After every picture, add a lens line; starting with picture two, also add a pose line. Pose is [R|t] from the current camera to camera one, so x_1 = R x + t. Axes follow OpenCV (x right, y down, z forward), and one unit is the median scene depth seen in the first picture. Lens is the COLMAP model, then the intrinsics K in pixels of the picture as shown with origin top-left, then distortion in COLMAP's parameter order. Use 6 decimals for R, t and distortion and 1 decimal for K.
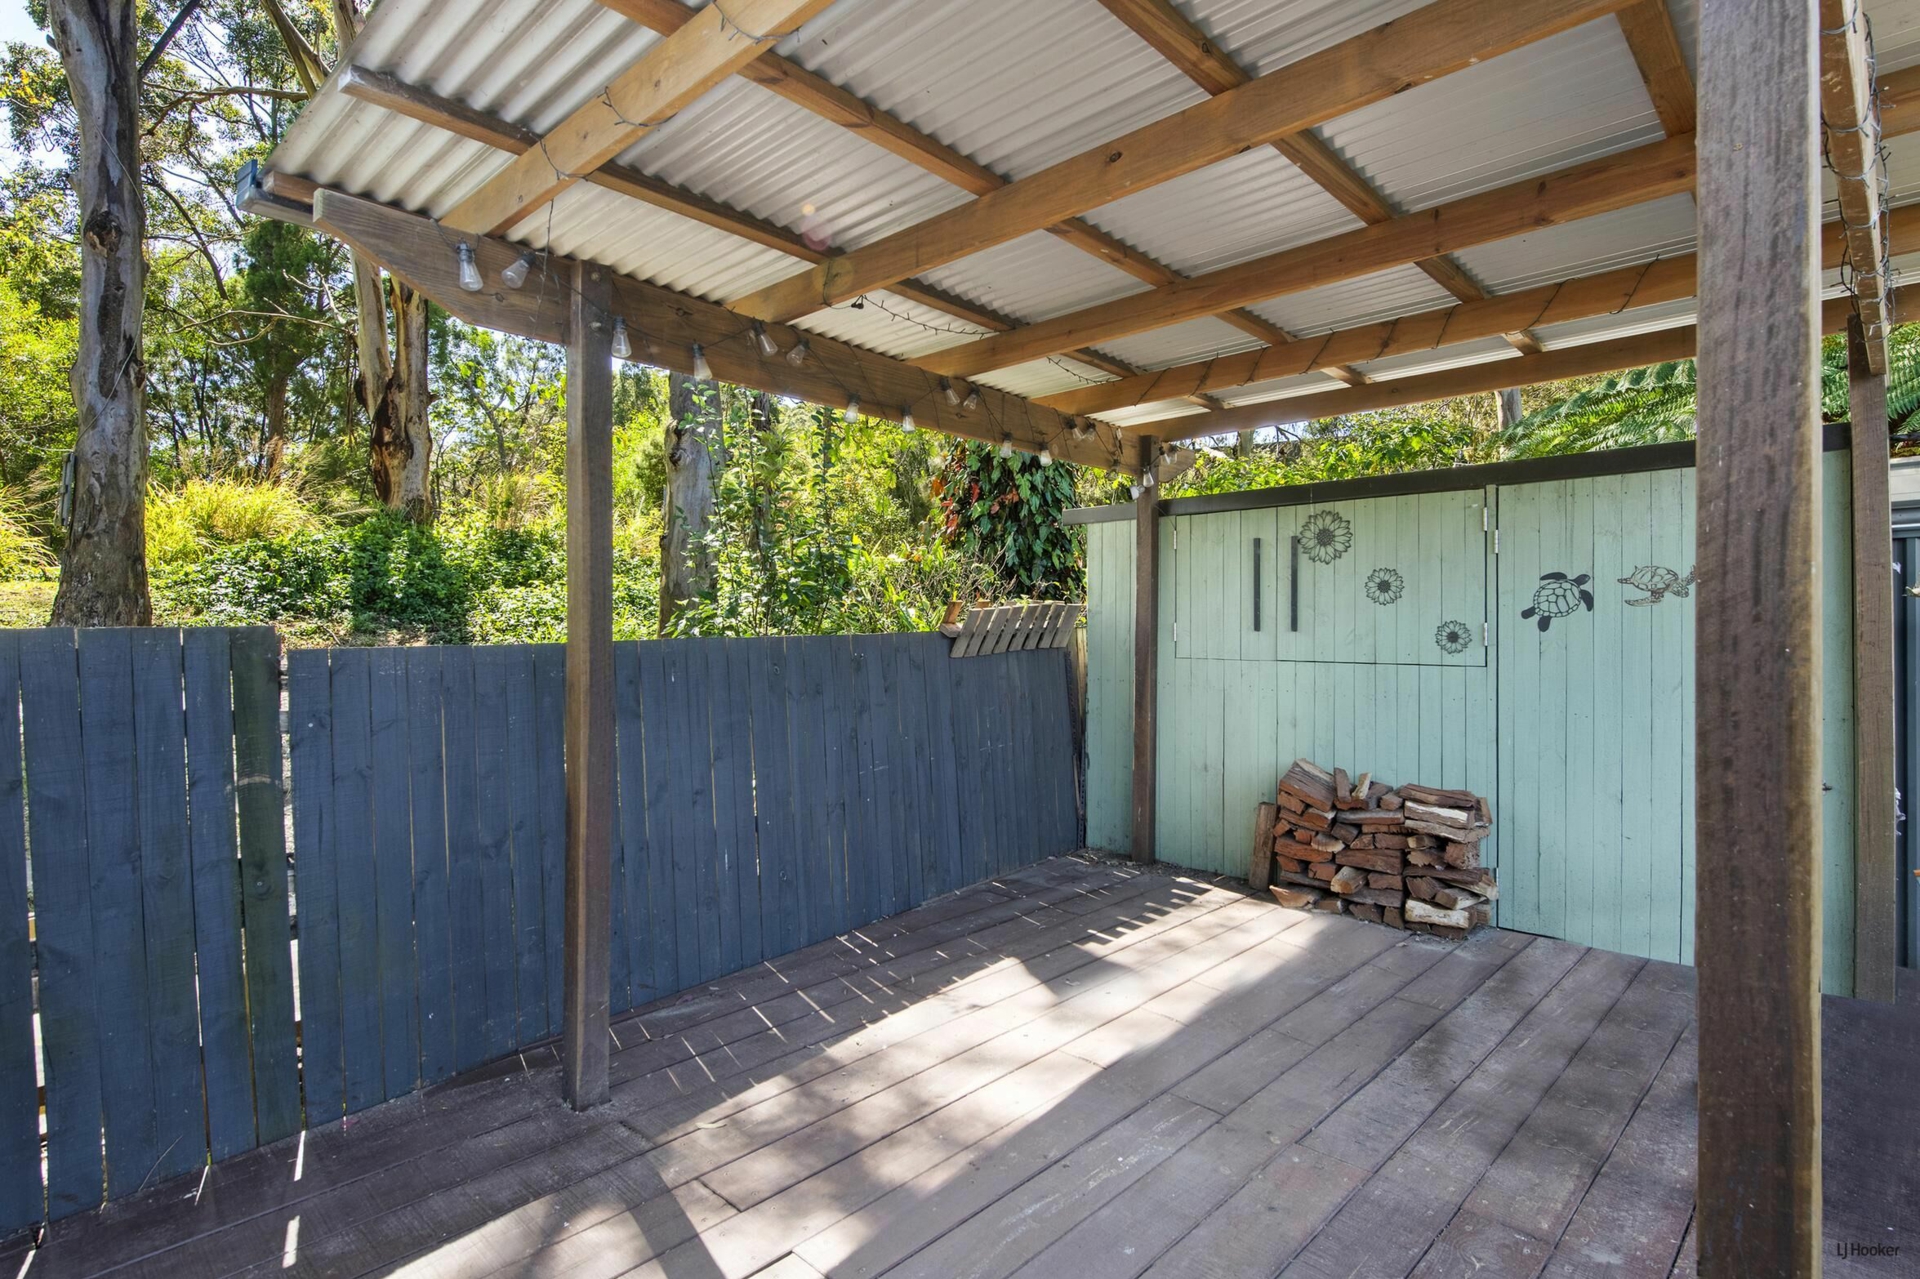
lens RADIAL K [[979.3, 0, 967.3], [0, 979.3, 642.0], [0, 0, 1]] dist [0.006777, 0.000656]
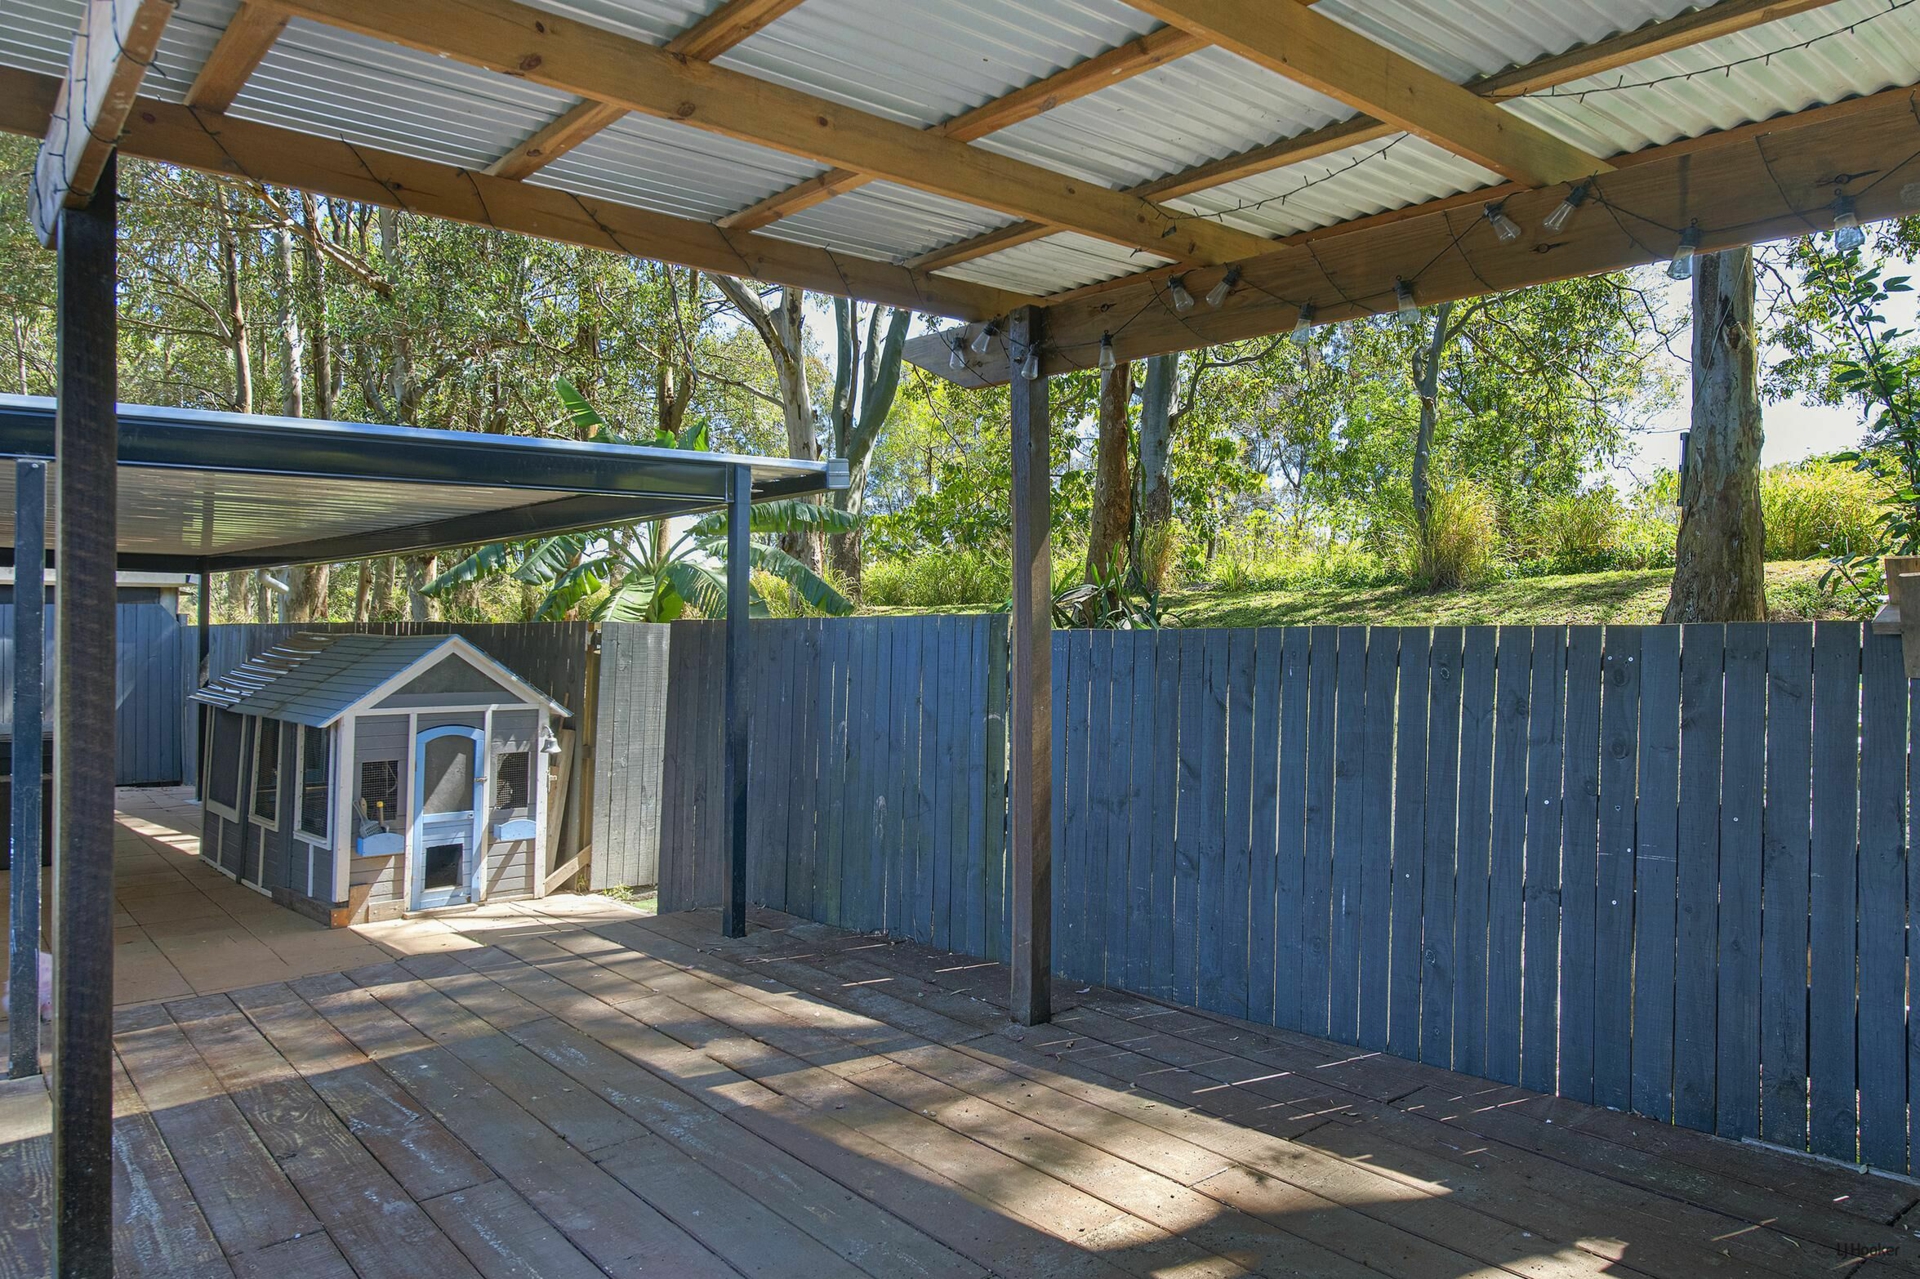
lens RADIAL K [[1279.7, 0, 963.0], [0, 1279.7, 632.4], [0, 0, 1]] dist [-0.013047, -0.002193]
pose [[-0.106969, 0.019883, -0.994064, 0.876074], [-0.012423, 0.999695, 0.021332, -0.018535], [0.994185, 0.014631, -0.106689, 0.844830]]
